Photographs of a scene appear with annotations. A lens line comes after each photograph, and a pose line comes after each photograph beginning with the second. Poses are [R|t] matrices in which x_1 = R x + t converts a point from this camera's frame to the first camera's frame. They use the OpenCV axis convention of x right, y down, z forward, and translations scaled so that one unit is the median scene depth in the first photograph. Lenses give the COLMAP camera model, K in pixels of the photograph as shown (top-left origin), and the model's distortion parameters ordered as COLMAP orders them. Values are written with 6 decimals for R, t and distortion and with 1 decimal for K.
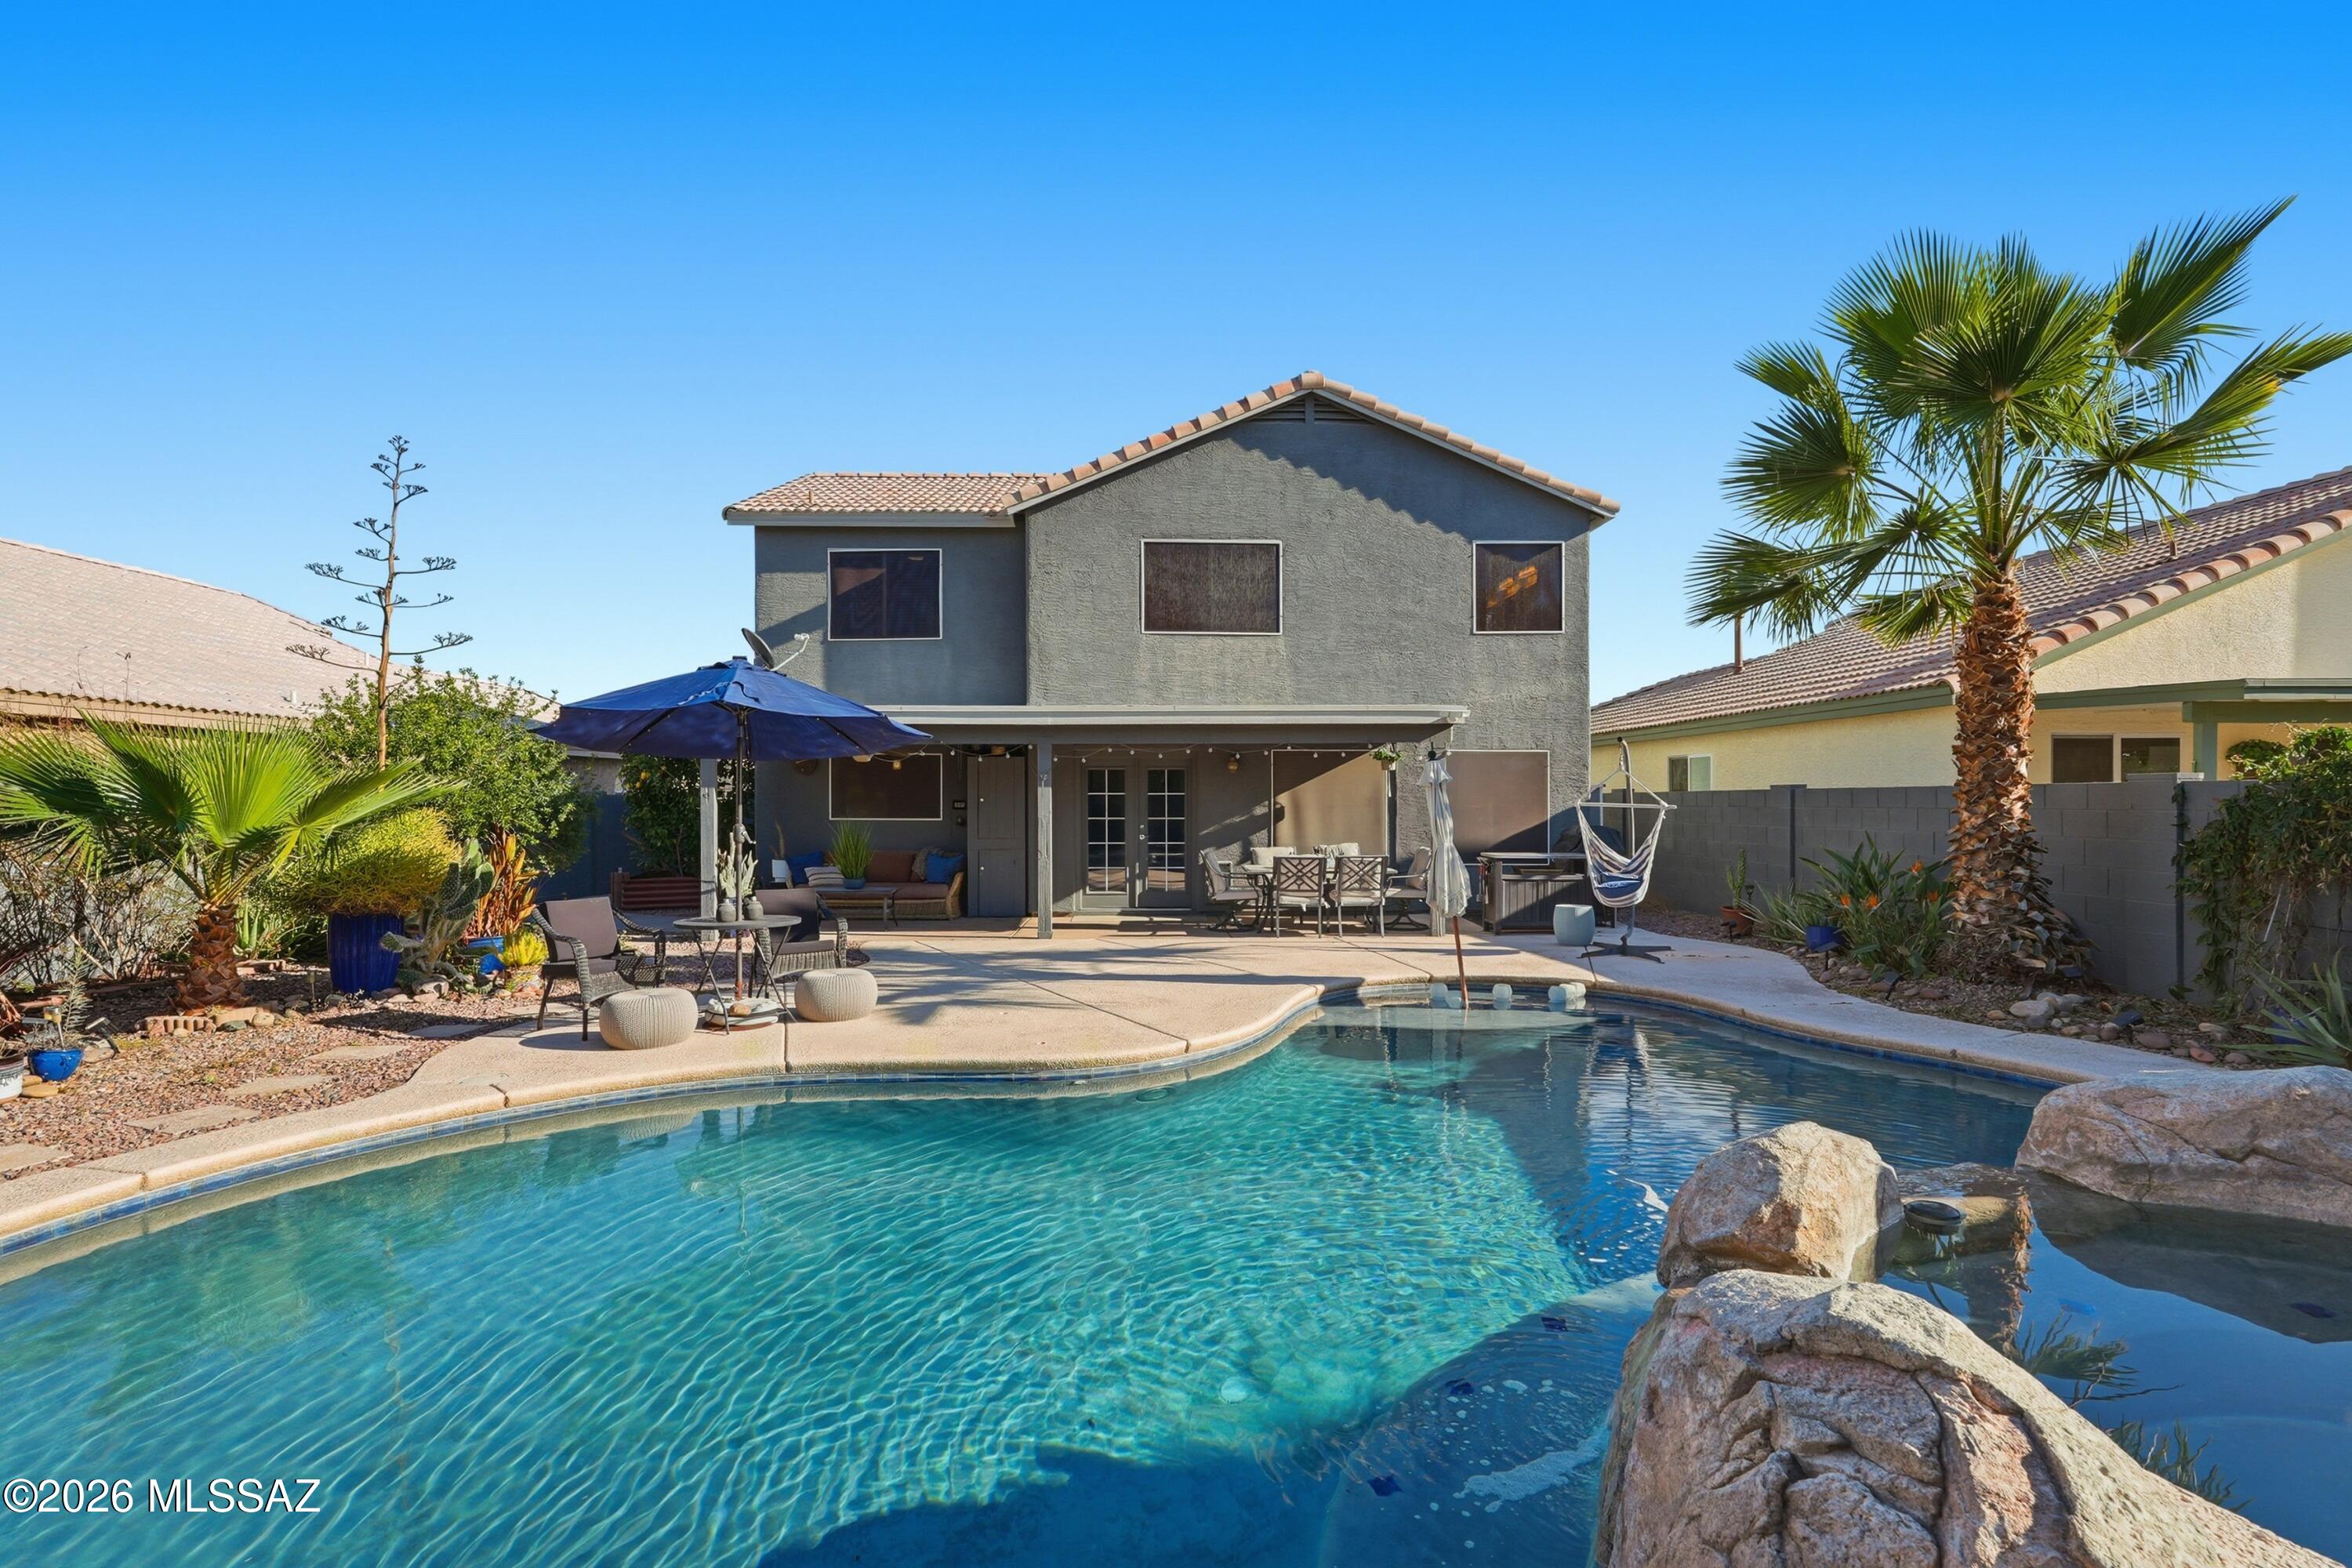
lens RADIAL K [[1116.0, 0, 1171.0], [0, 1116.0, 803.5], [0, 0, 1]] dist [-0.005678, 0.001294]
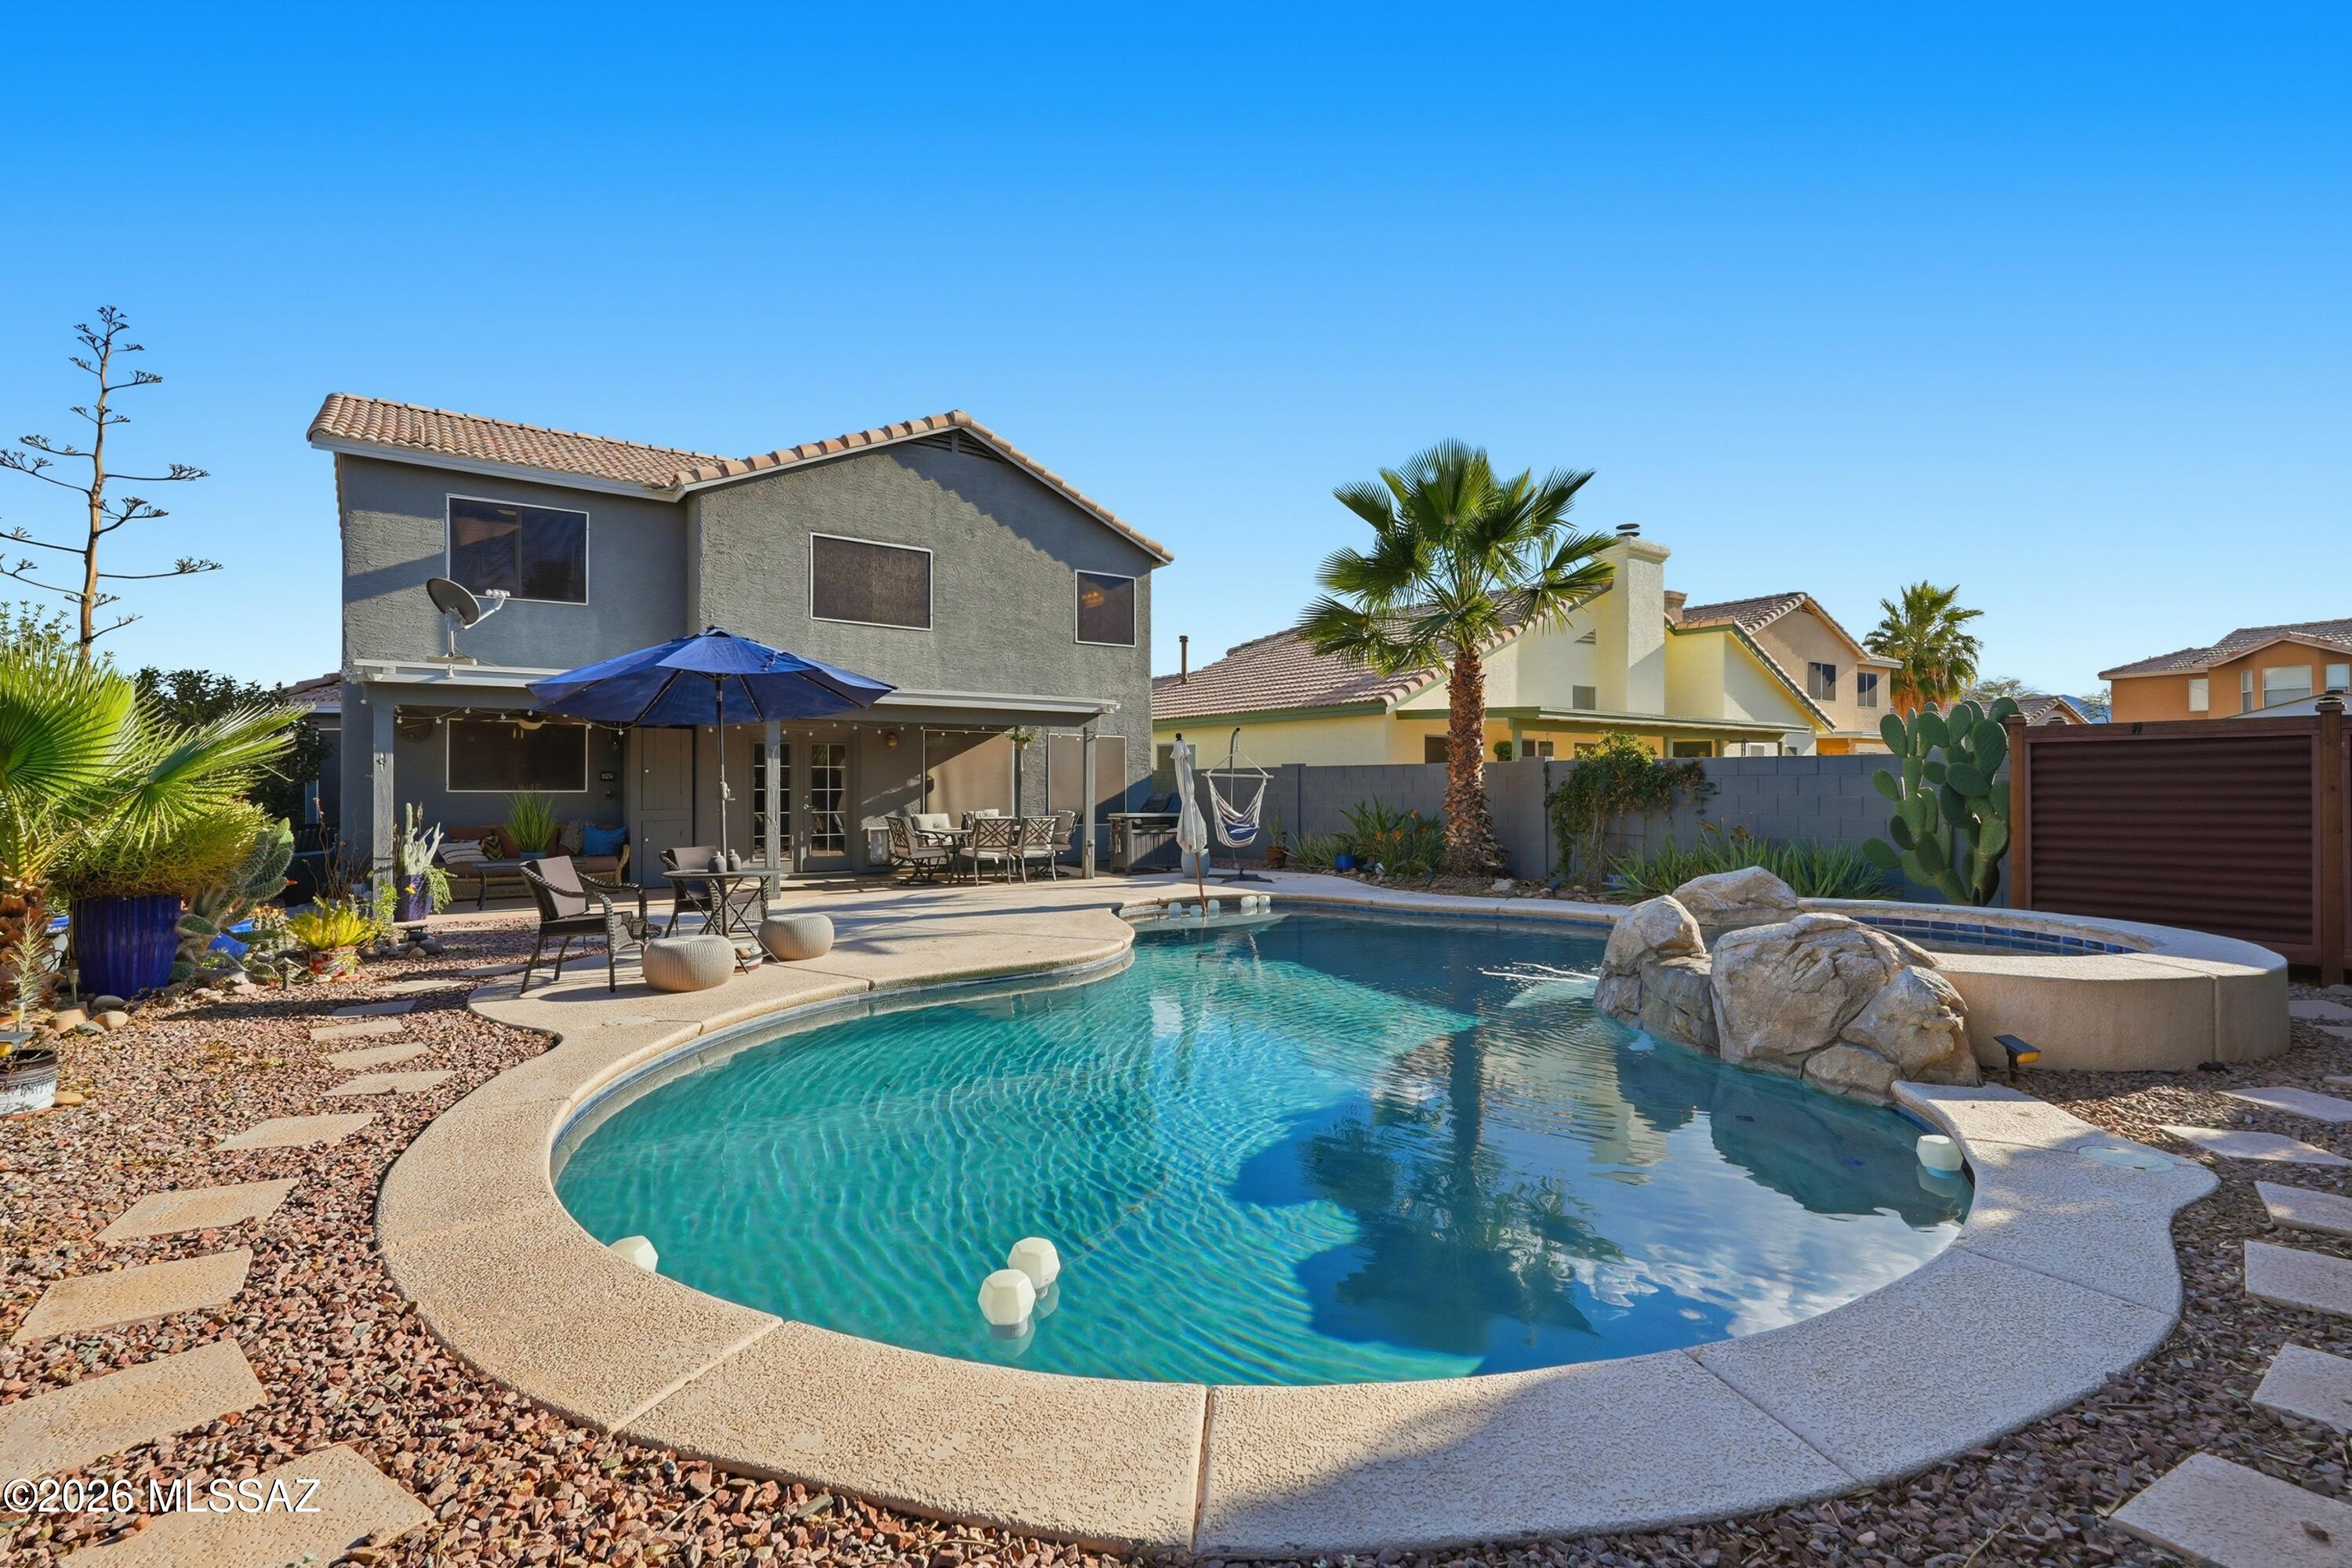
lens RADIAL K [[1046.2, 0, 1190.5], [0, 1046.2, 780.0], [0, 0, 1]] dist [-0.011829, 0.006273]
pose [[0.817161, 0.002578, 0.576404, -0.313160], [0.002002, 0.999971, -0.007311, 0.012742], [-0.576407, 0.007129, 0.817132, -0.042481]]
